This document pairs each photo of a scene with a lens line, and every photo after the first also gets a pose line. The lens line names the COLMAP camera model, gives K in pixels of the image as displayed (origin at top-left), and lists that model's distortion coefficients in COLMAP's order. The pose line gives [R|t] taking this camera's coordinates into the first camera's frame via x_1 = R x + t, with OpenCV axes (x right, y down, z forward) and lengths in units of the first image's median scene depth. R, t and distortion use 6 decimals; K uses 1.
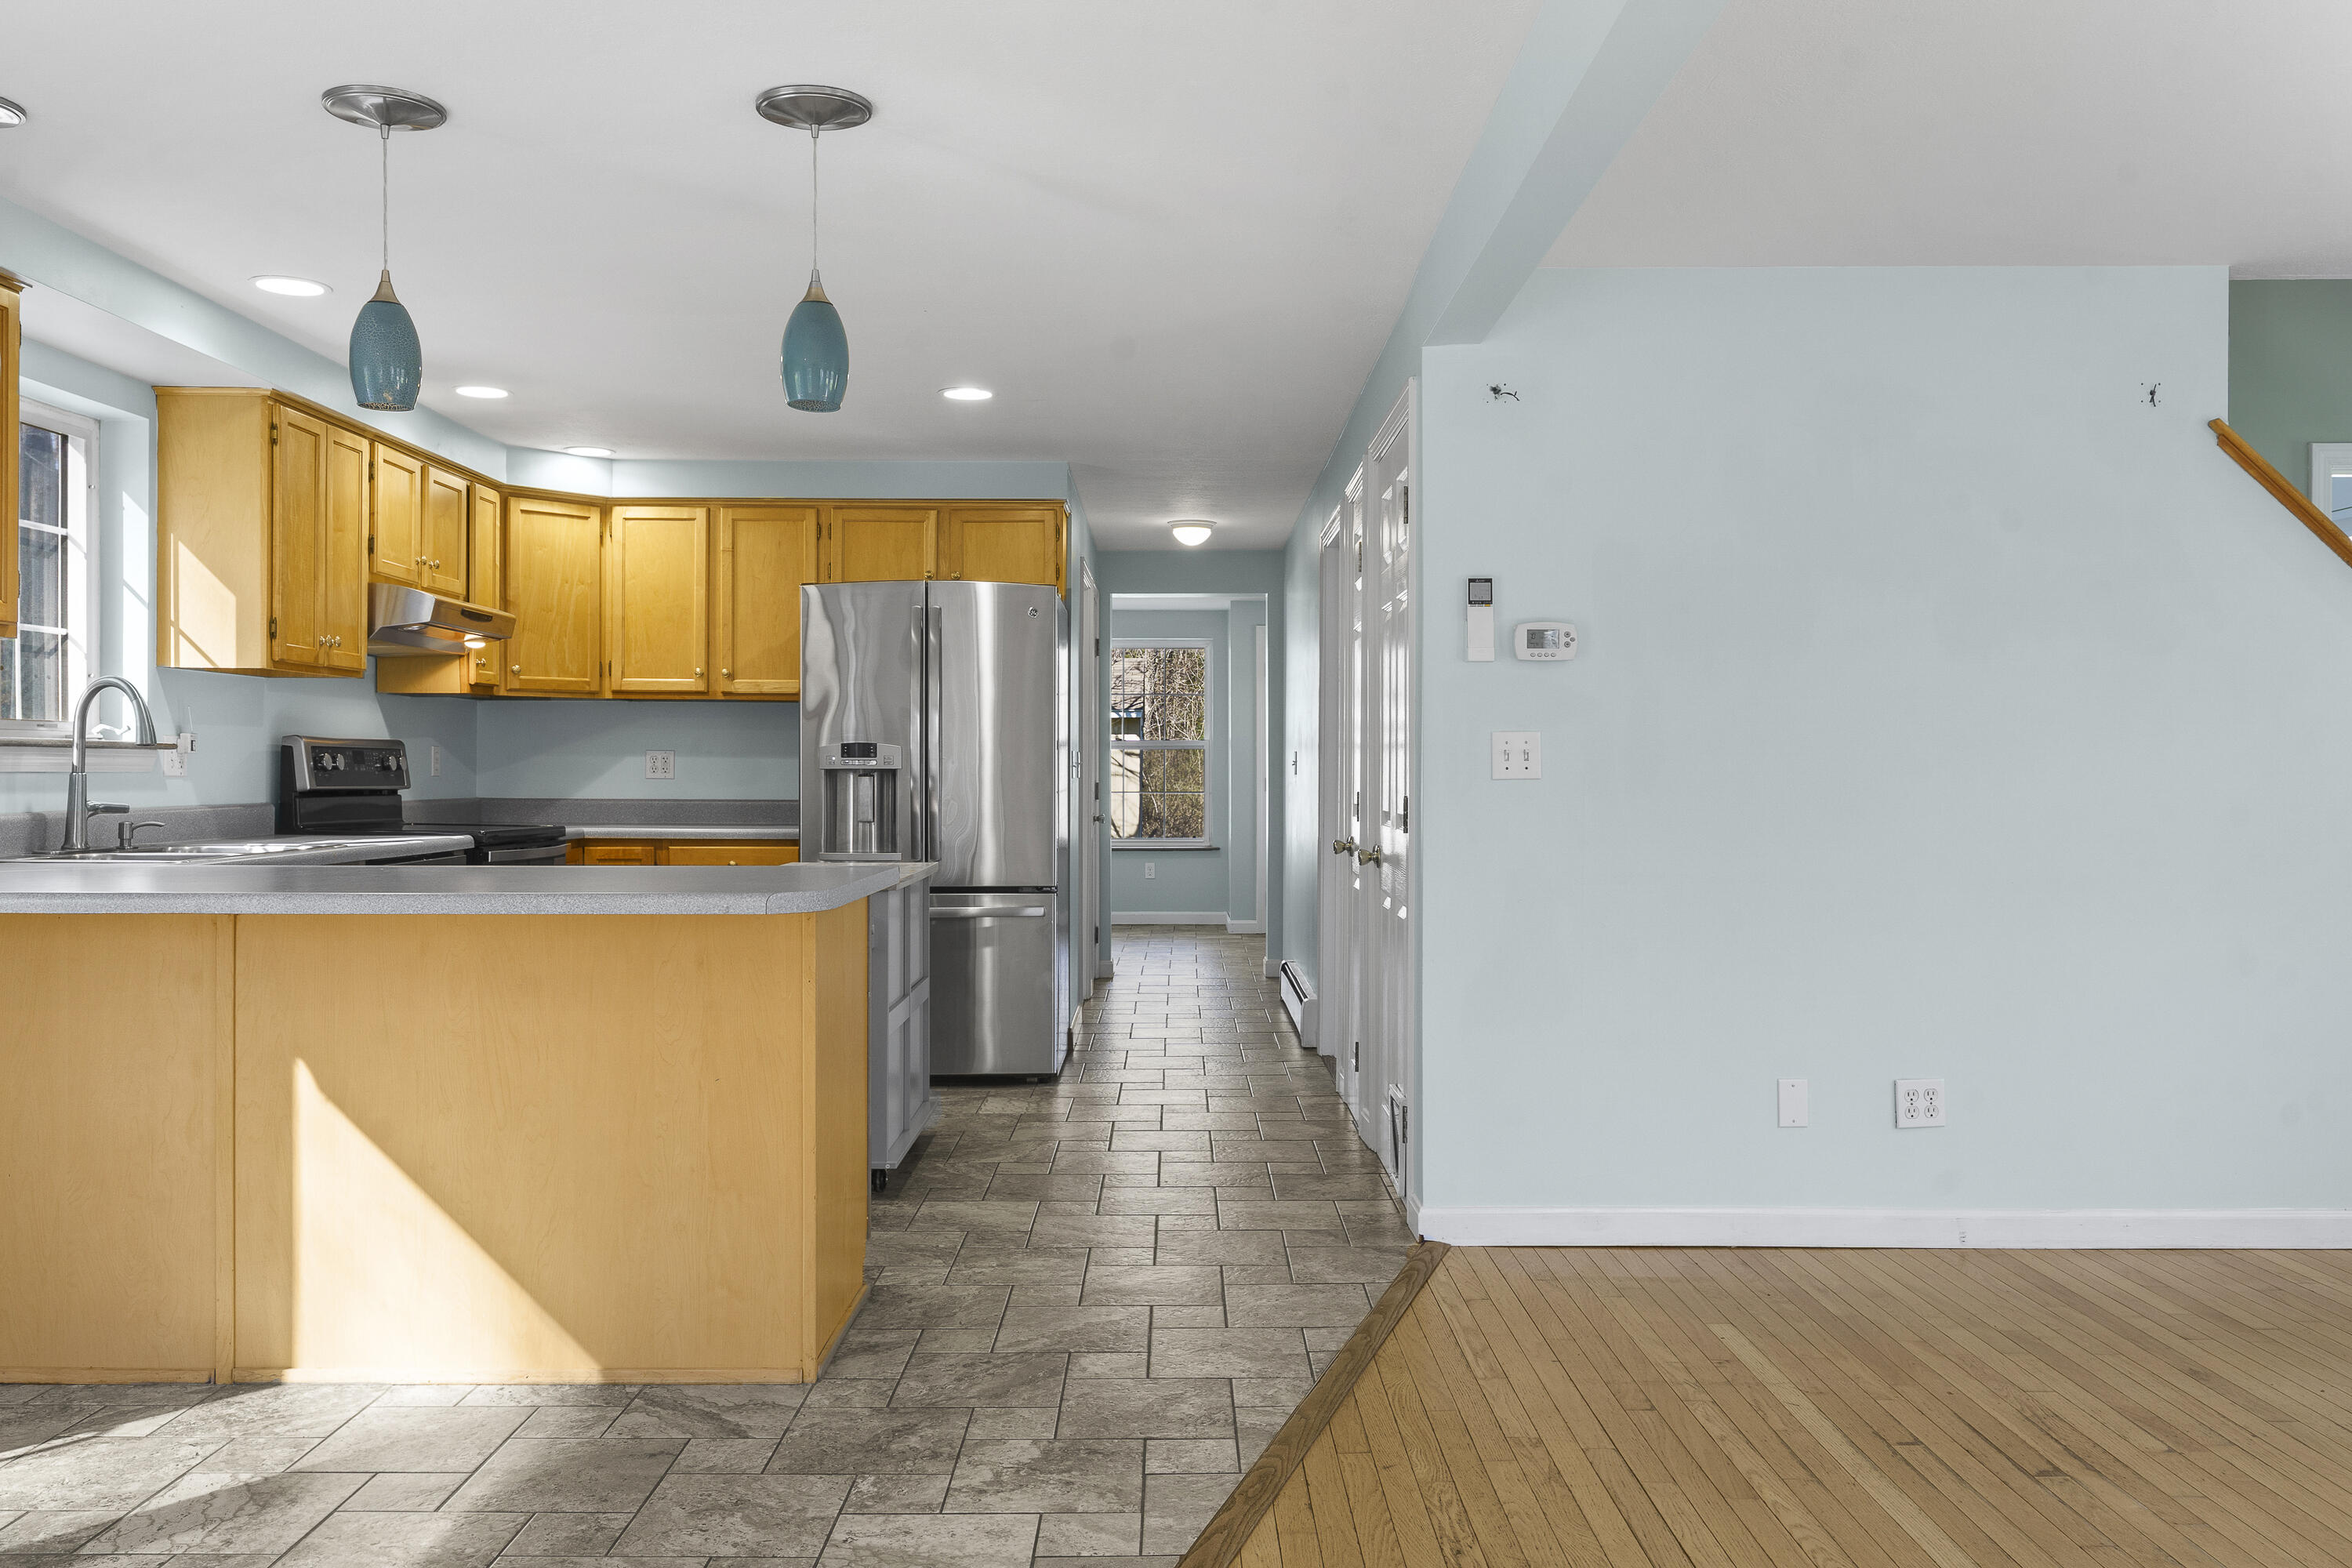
lens RADIAL K [[1816.4, 0, 1176.0], [0, 1816.4, 784.0], [0, 0, 1]] dist [0.000489, 0.004157]
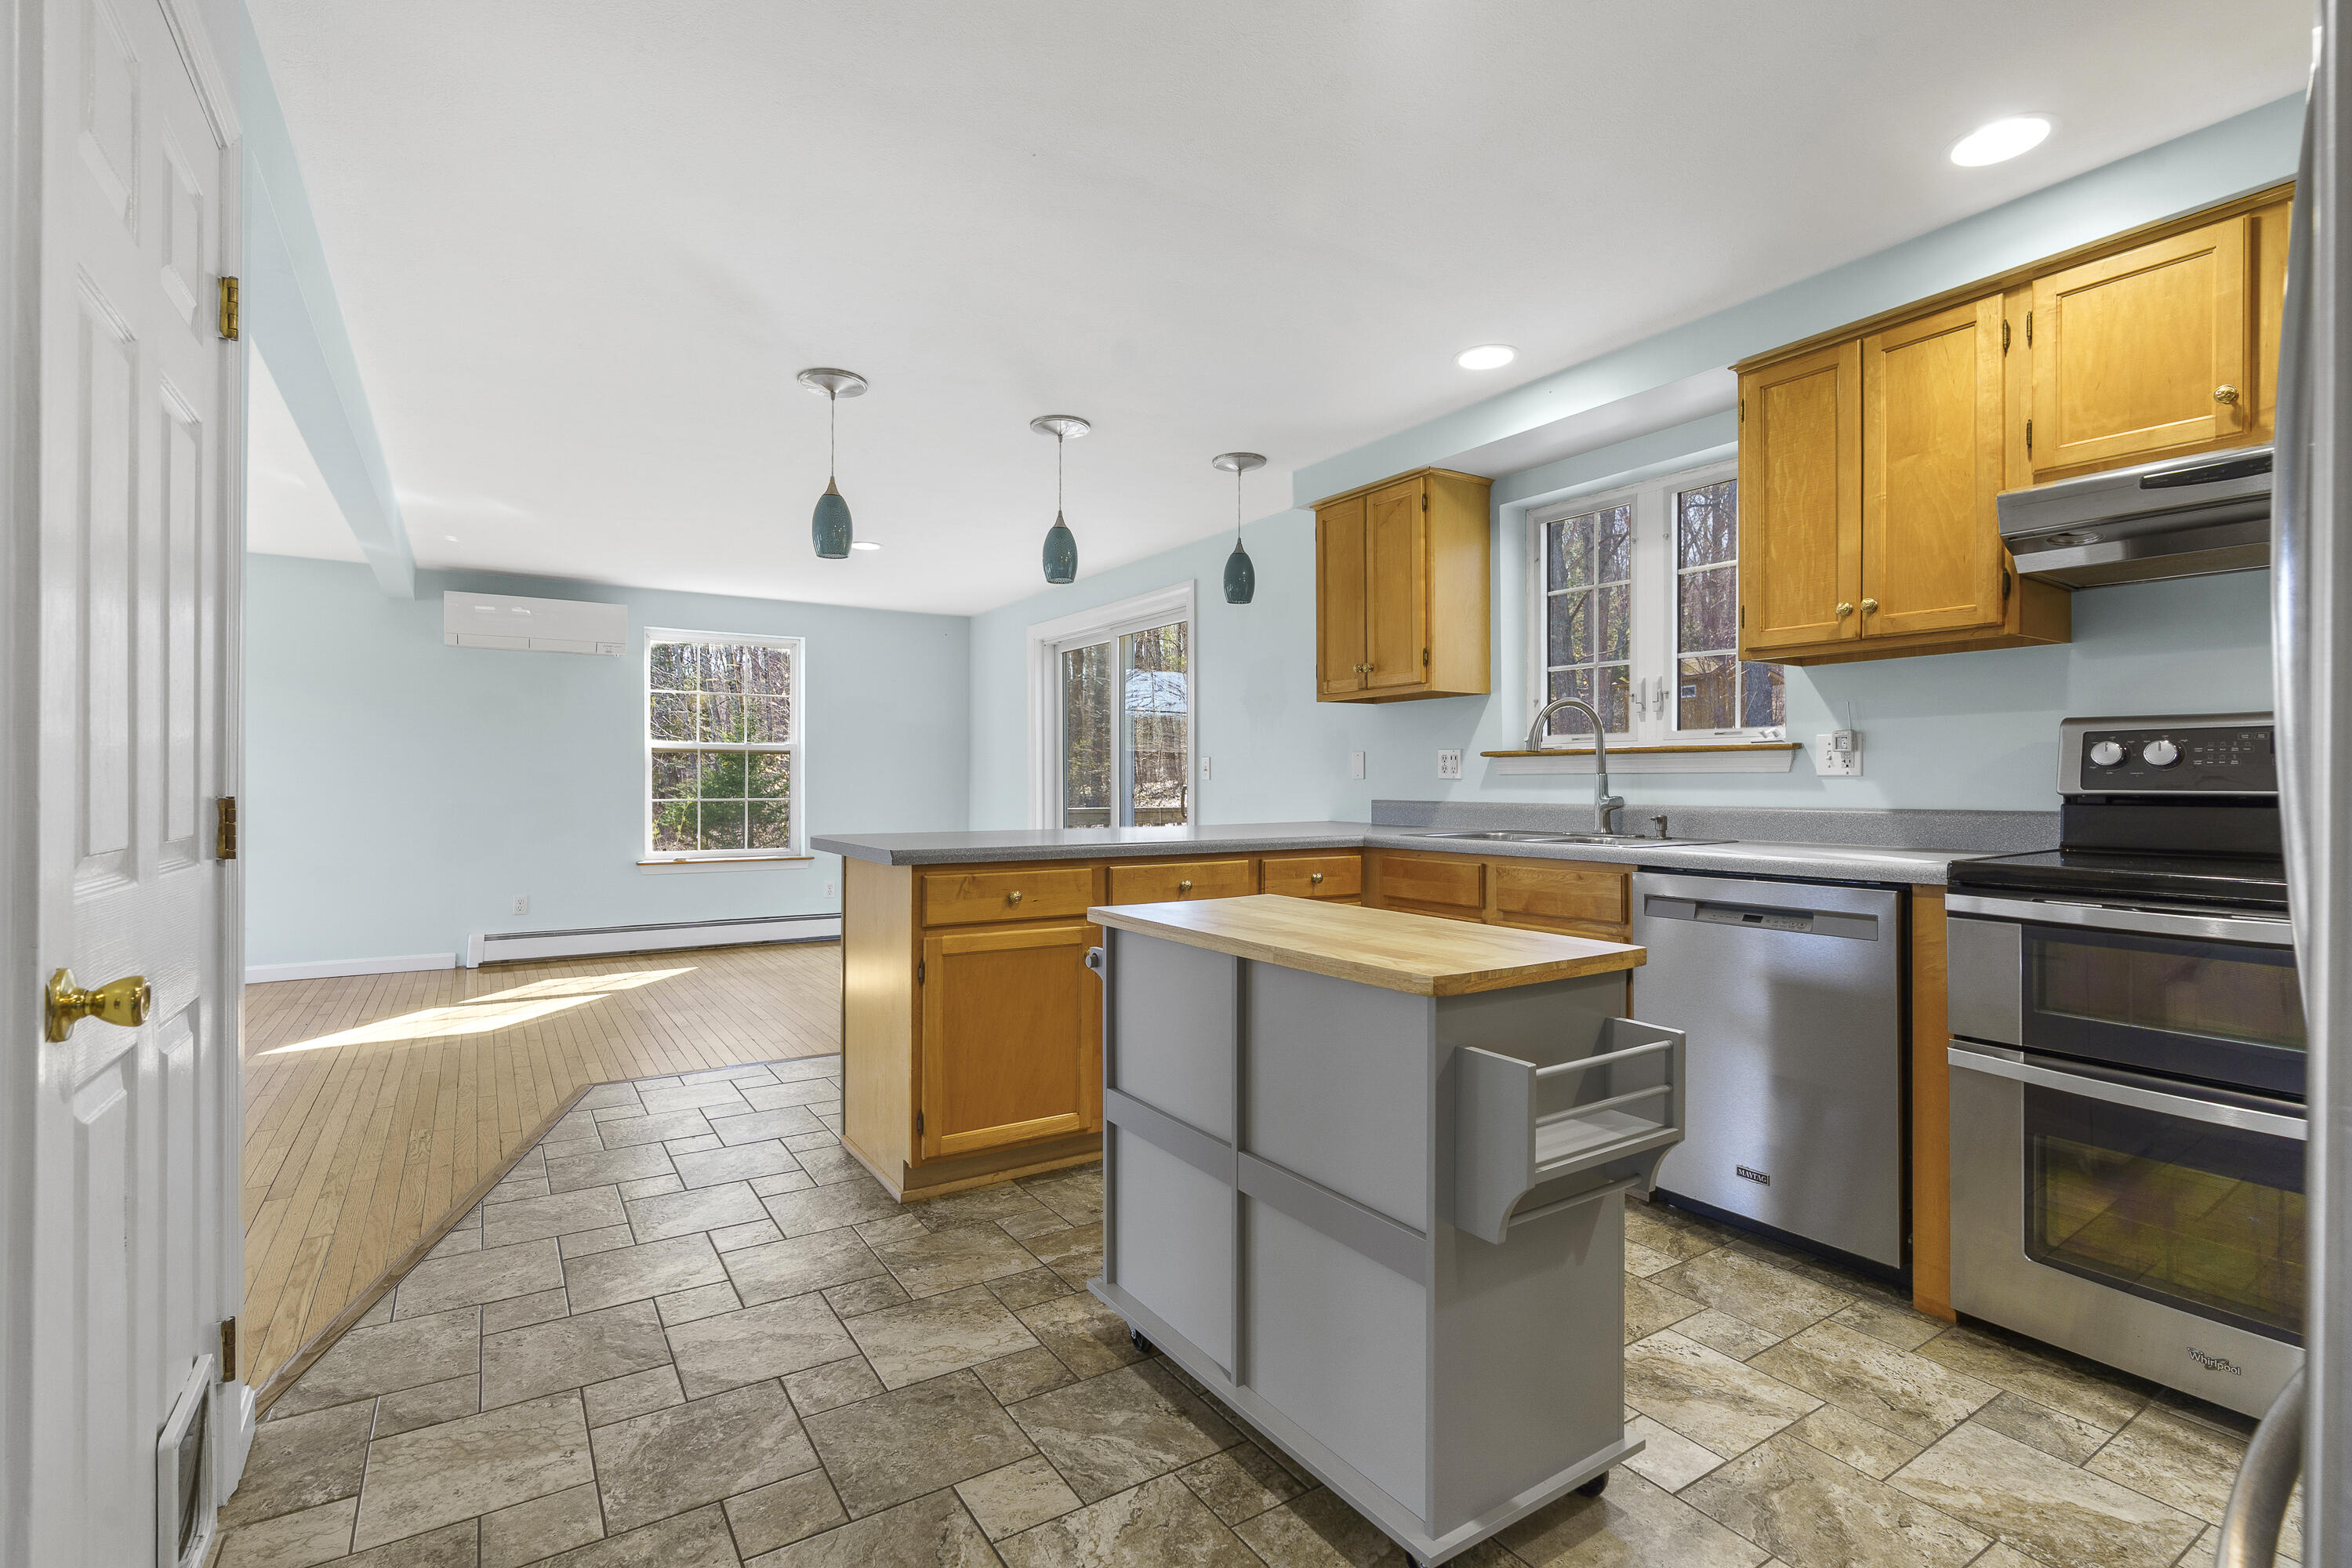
lens RADIAL K [[1075.9, 0, 1175.4], [0, 1075.9, 778.2], [0, 0, 1]] dist [-0.004649, 0.001572]
pose [[-0.840168, -0.003669, -0.542313, 0.045530], [-0.004685, 0.999989, 0.000492, -0.001363], [0.542306, 0.002954, -0.840176, 1.170776]]
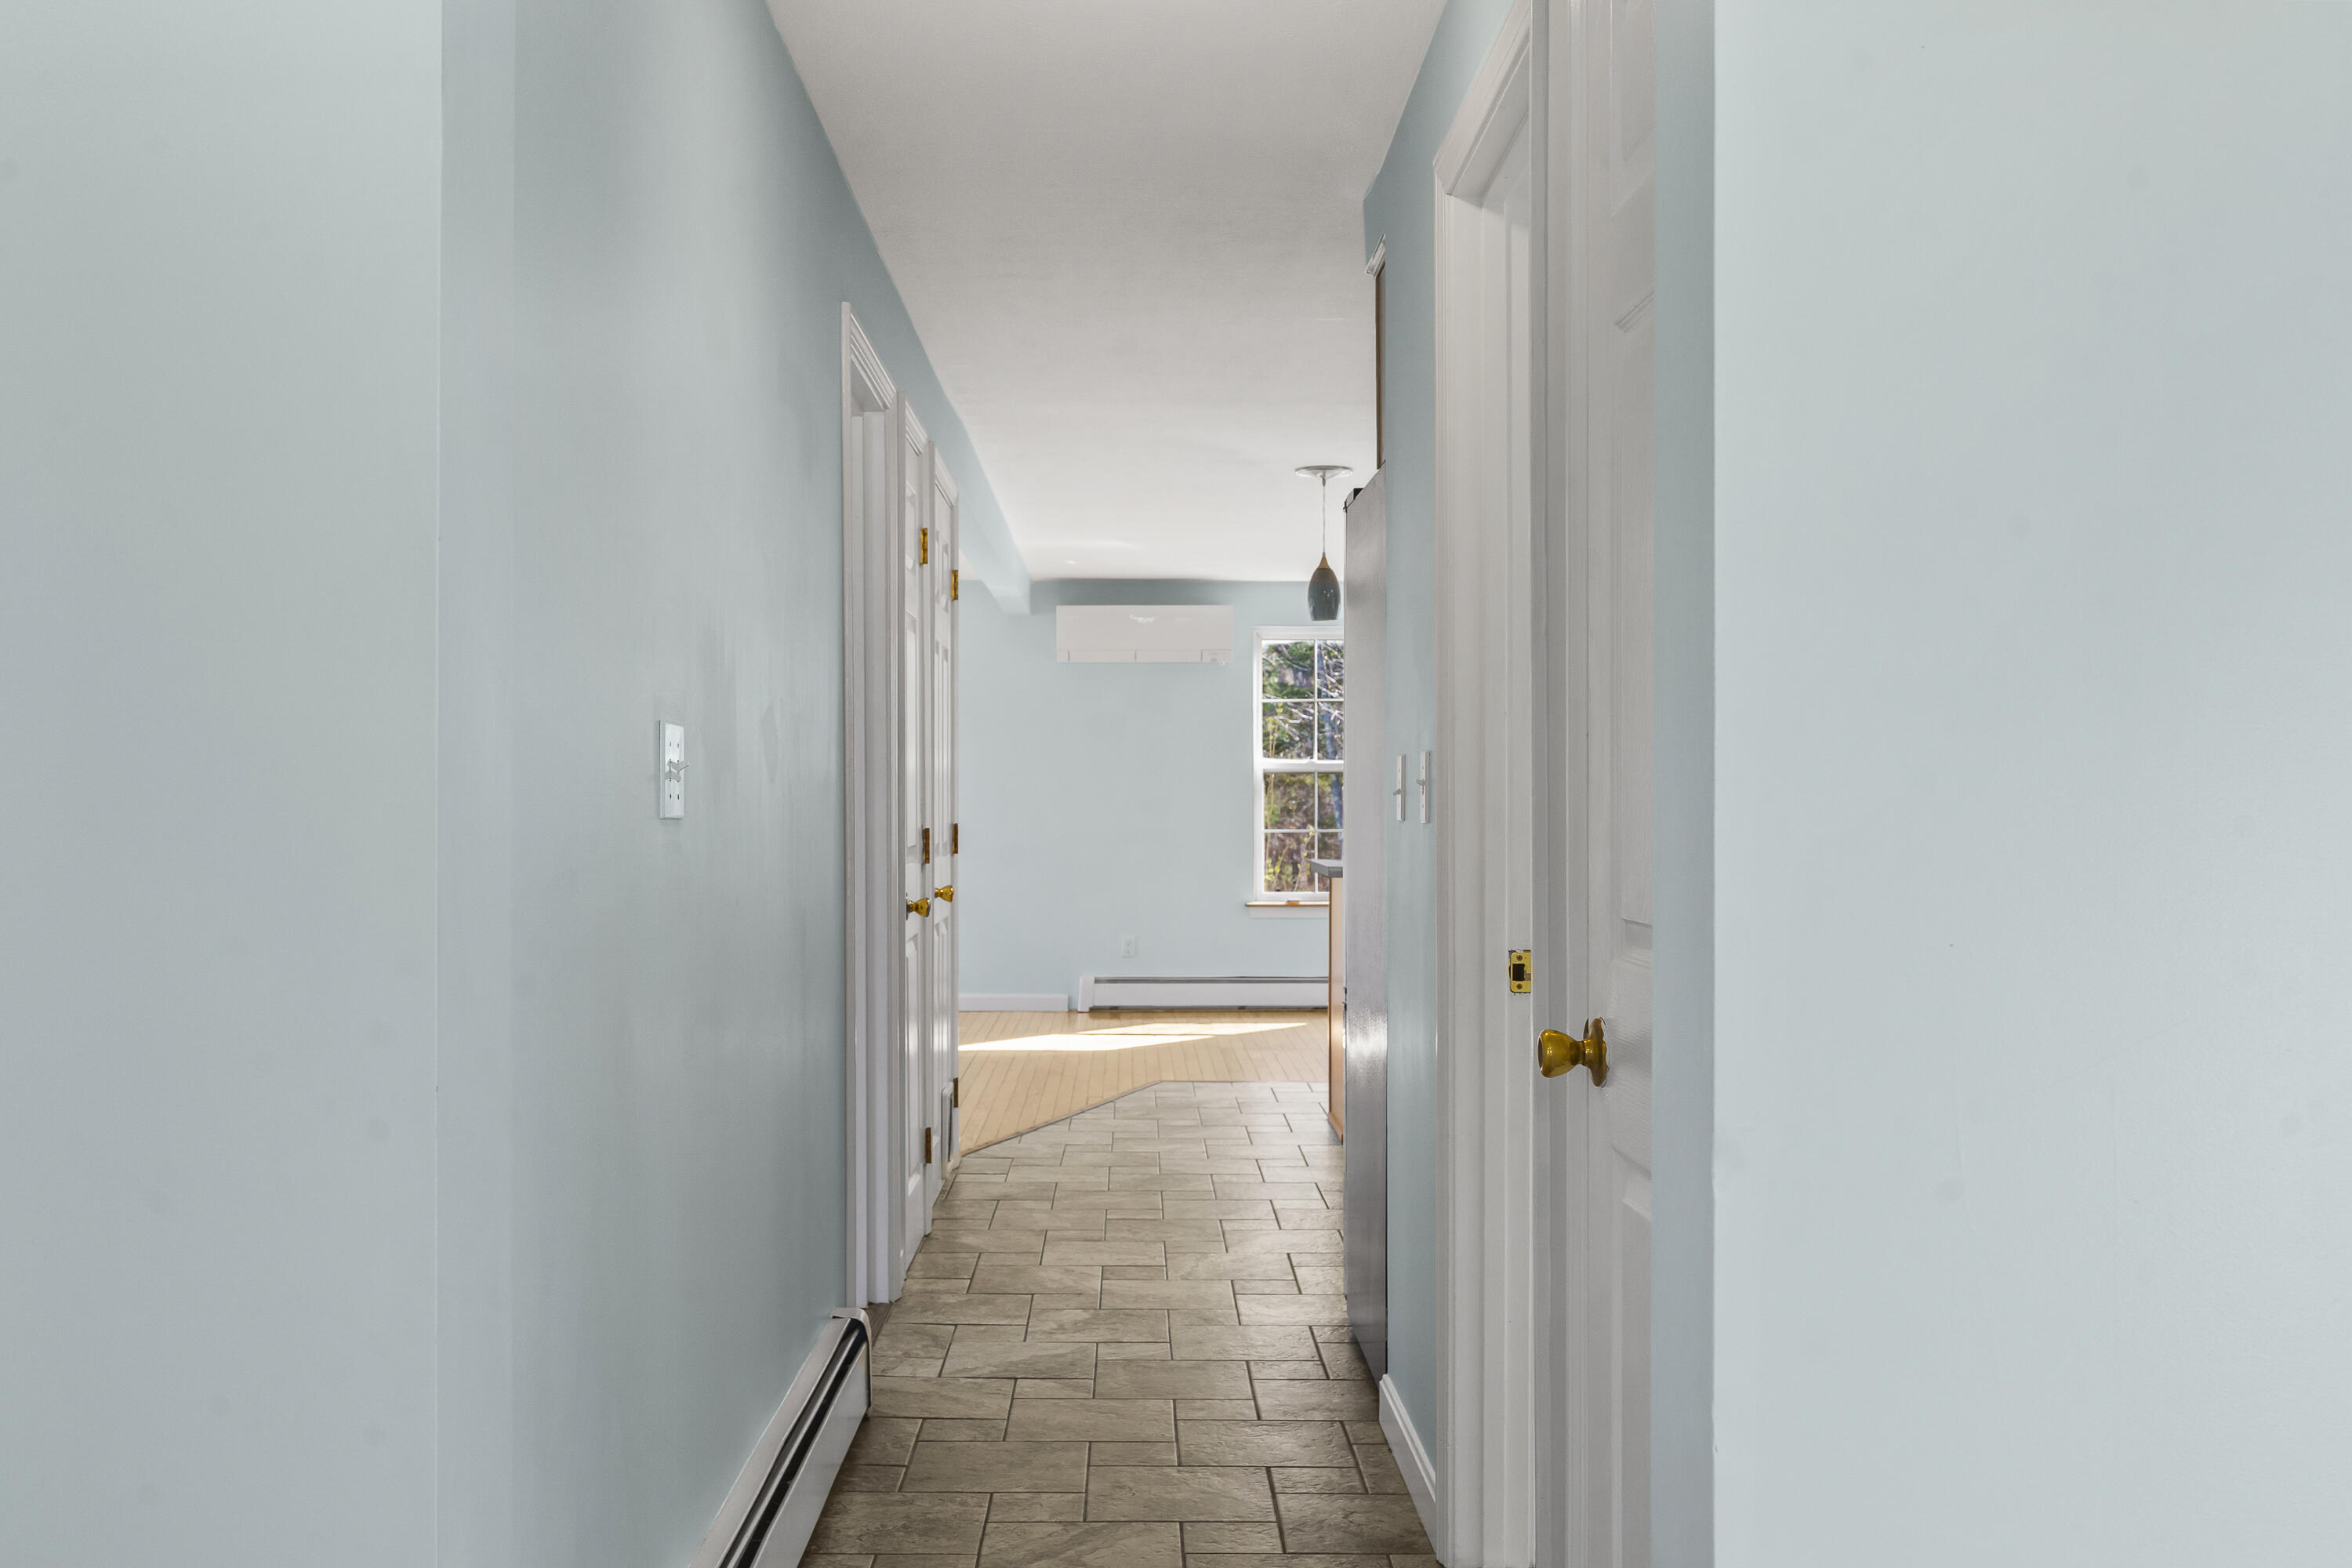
lens RADIAL K [[2353.4, 0, 1176.0], [0, 2353.4, 784.0], [0, 0, 1]] dist [0.002183, 0.000050]
pose [[-0.999846, 0.000785, -0.017510, 0.004460], [0.000792, 1.000000, -0.000357, -0.016094], [0.017510, -0.000371, -0.999847, 2.076863]]
